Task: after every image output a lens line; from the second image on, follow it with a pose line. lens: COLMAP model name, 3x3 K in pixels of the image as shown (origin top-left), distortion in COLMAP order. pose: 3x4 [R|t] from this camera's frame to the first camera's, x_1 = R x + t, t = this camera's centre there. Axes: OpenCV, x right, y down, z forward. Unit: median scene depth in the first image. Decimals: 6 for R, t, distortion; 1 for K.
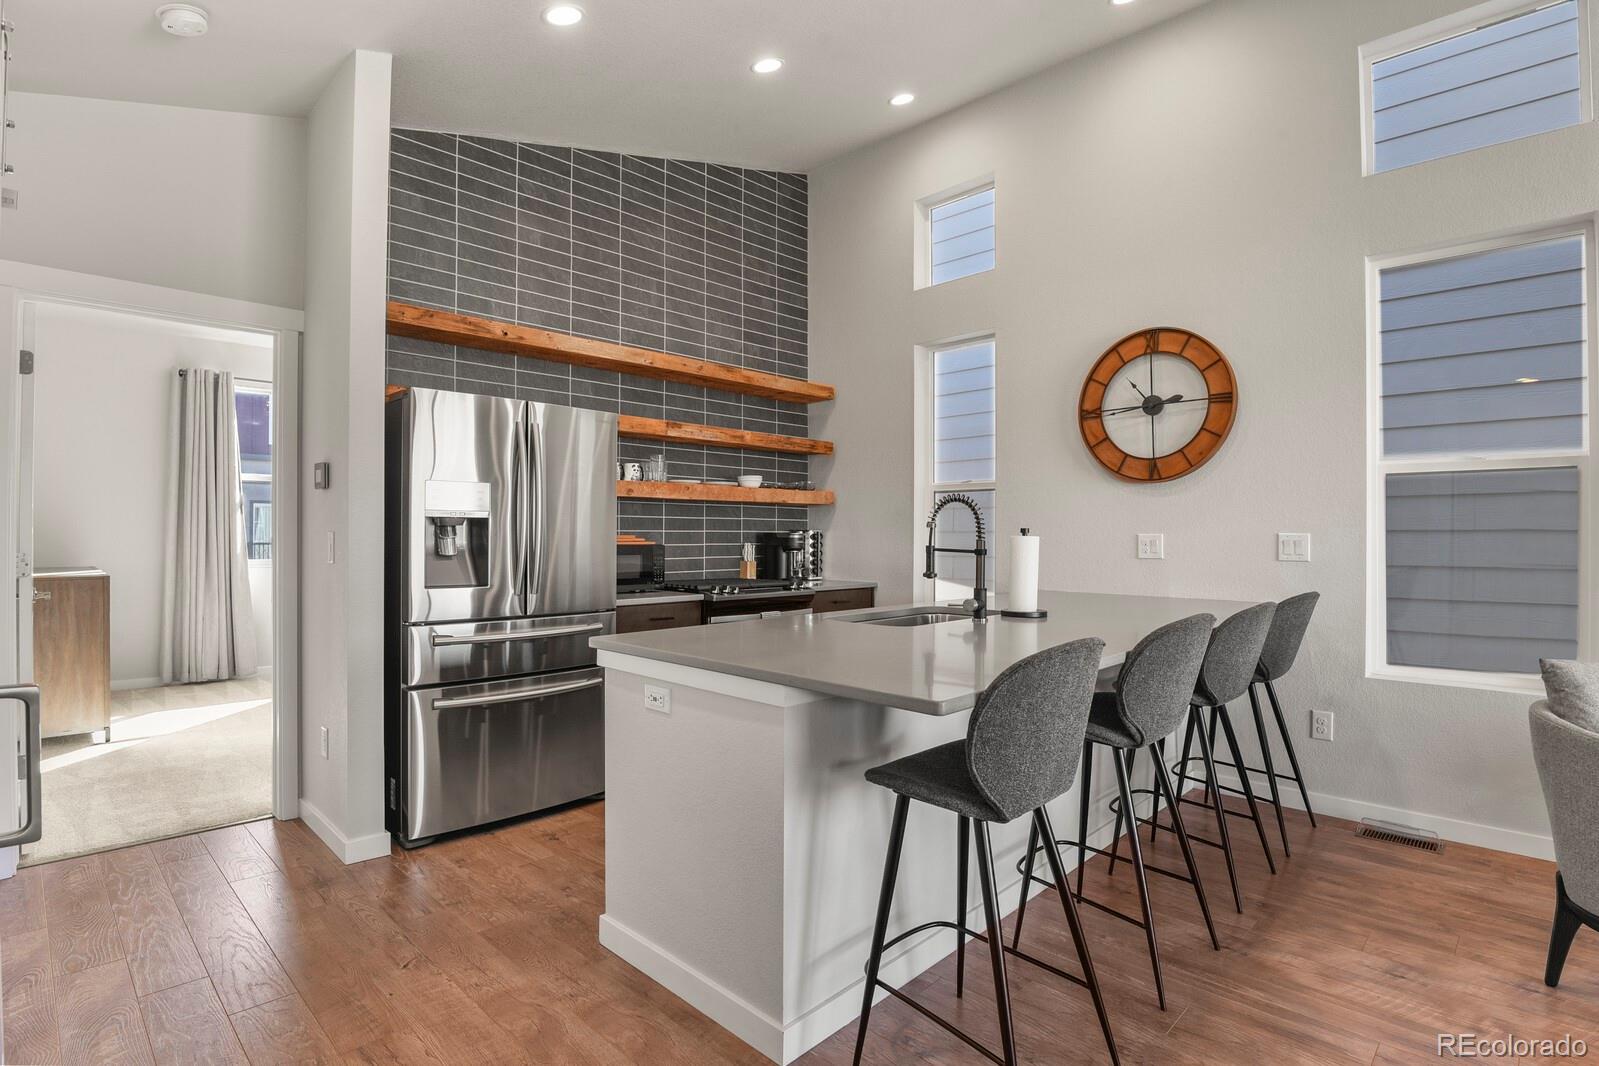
lens RADIAL K [[779.5, 0, 799.5], [0, 779.5, 533.0], [0, 0, 1]] dist [0.001498, 0.000111]
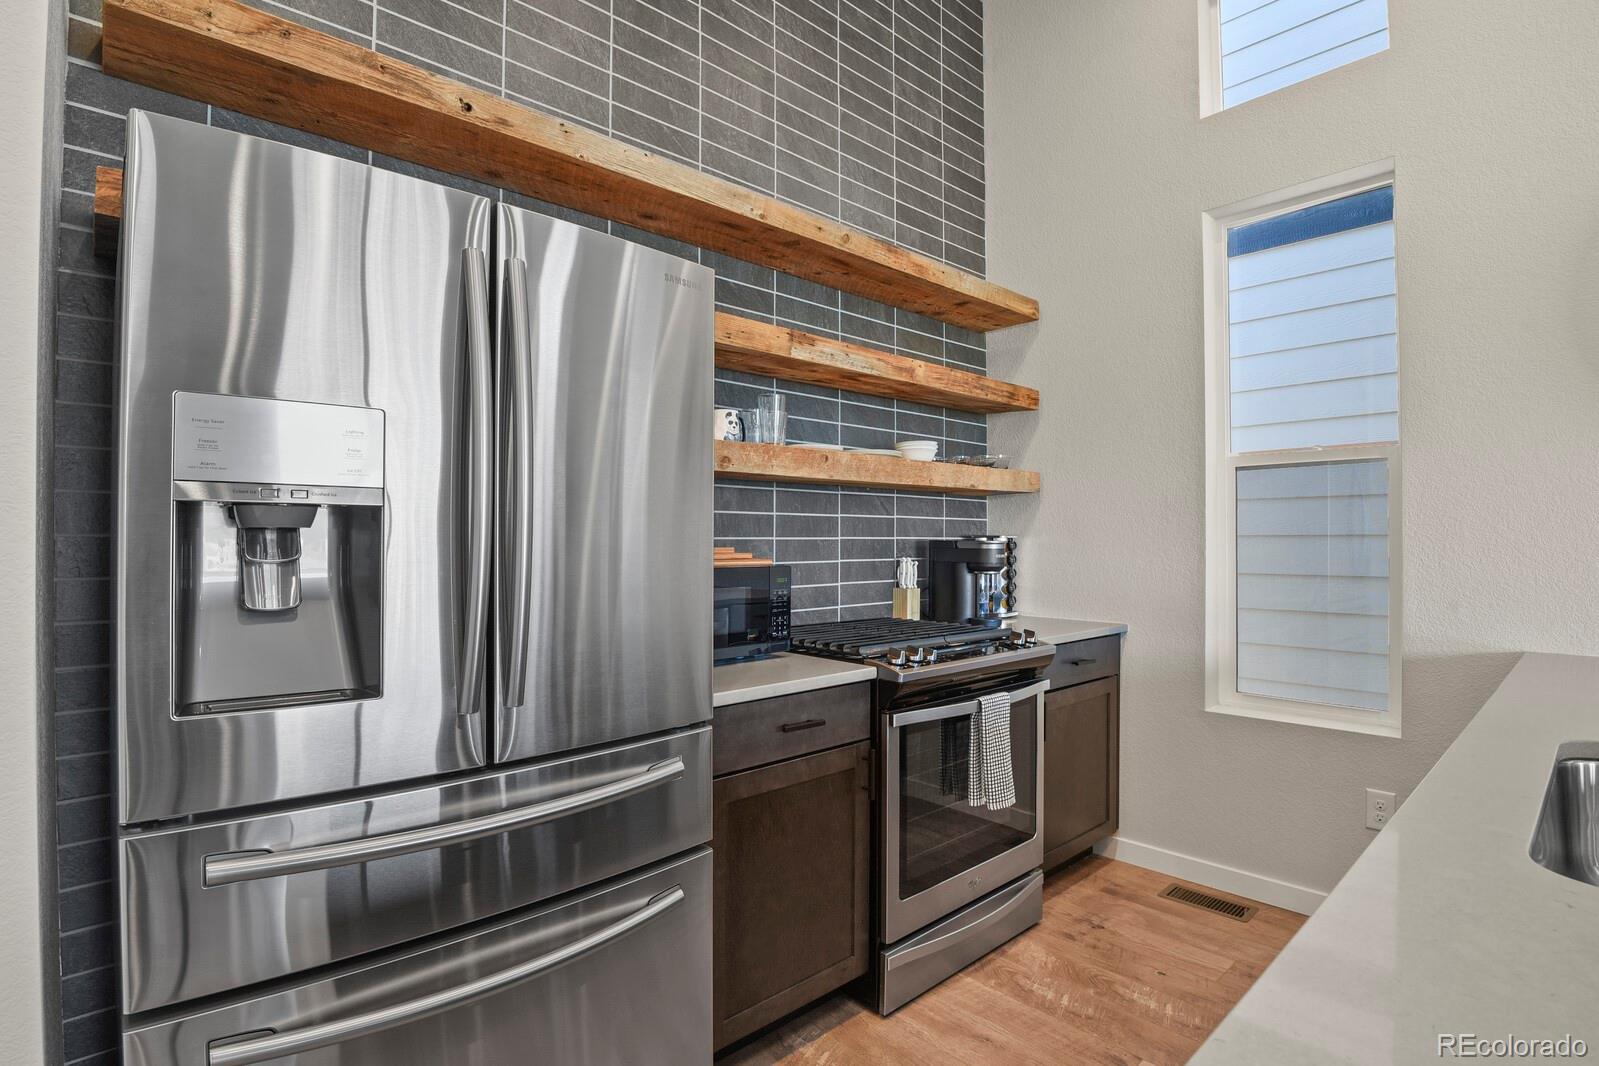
lens RADIAL K [[789.6, 0, 799.5], [0, 789.6, 533.0], [0, 0, 1]] dist [-0.001347, -0.000380]
pose [[0.998522, -0.002085, -0.054317, -0.120813], [0.001782, 0.999983, -0.005639, -0.002826], [0.054328, 0.005534, 0.998508, 0.418648]]
